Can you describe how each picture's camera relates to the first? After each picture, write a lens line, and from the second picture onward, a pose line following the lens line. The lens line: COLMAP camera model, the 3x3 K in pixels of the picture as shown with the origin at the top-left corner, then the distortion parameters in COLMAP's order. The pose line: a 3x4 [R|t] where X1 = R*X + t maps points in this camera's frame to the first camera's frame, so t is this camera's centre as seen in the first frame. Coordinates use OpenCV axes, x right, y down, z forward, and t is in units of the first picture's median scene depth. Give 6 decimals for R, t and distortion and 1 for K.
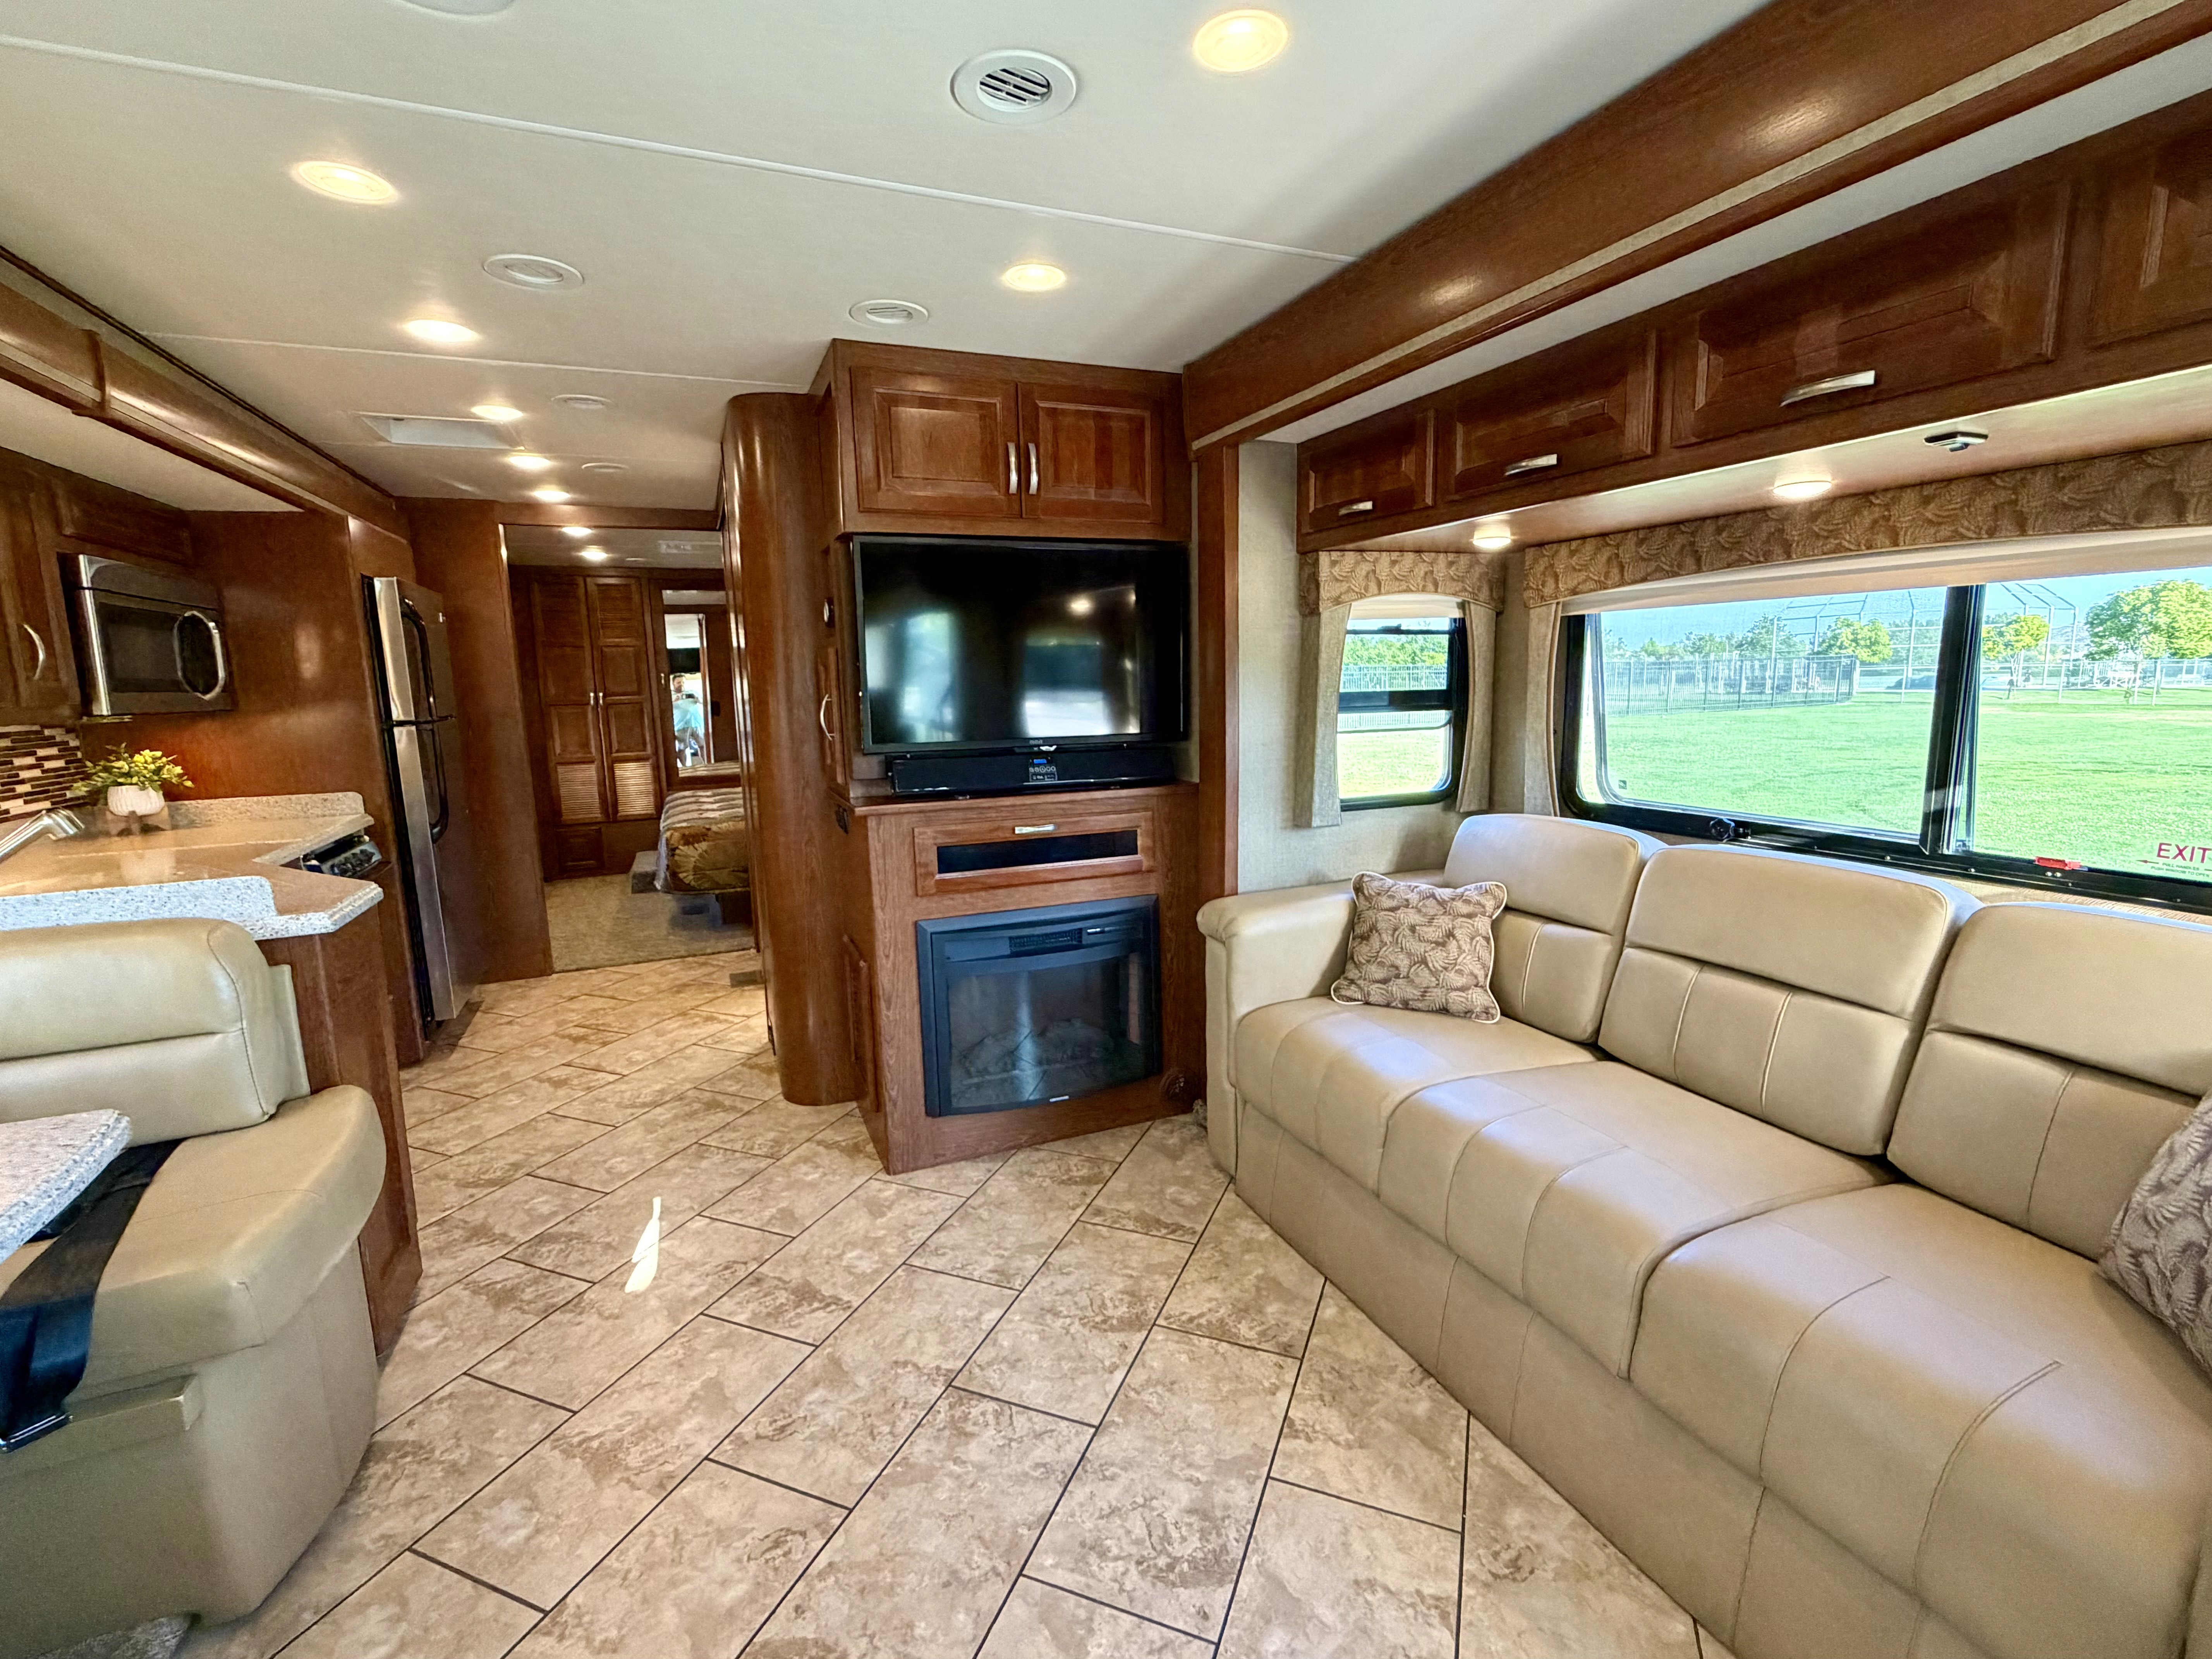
lens RADIAL K [[987.0, 0, 1097.9], [0, 987.0, 831.7], [0, 0, 1]] dist [0.005761, -0.001153]
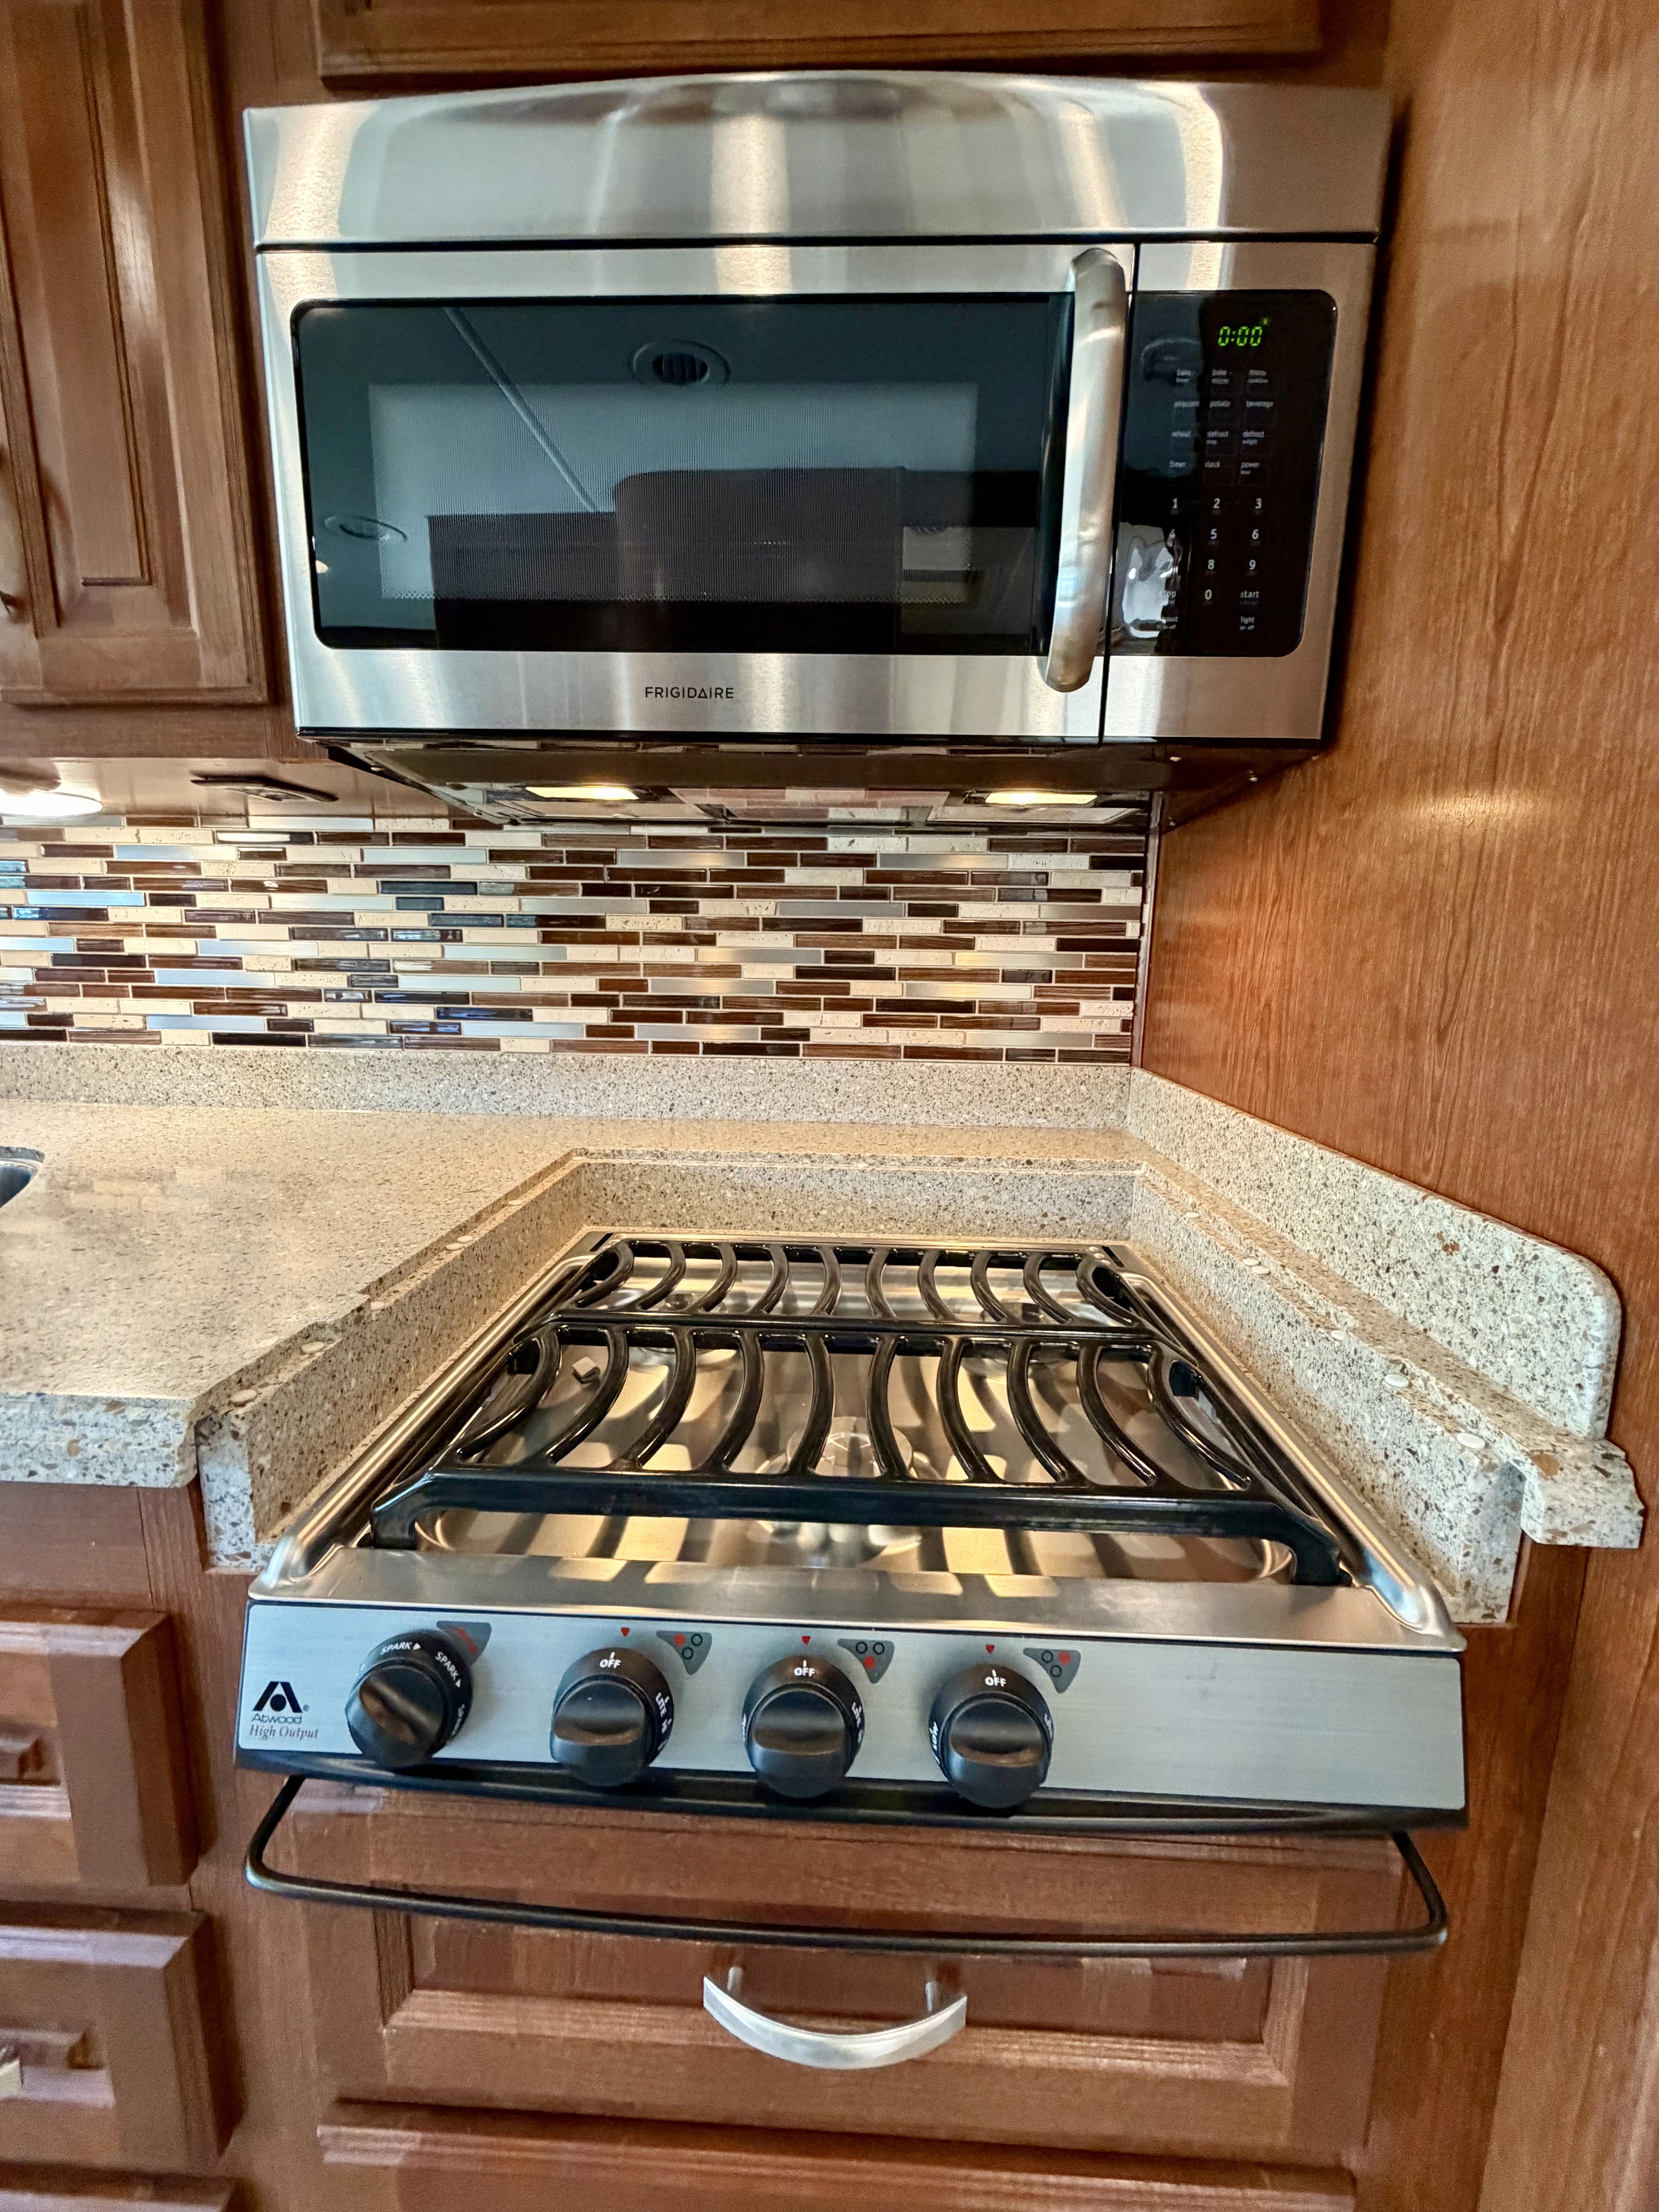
lens RADIAL K [[882.1, 0, 826.0], [0, 882.1, 1098.9], [0, 0, 1]] dist [-0.001063, -0.000215]
pose [[-0.420739, 0.170261, -0.891061, -0.750903], [-0.146560, 0.956570, 0.251981, -0.094385], [0.895264, 0.236613, -0.377513, 1.175182]]
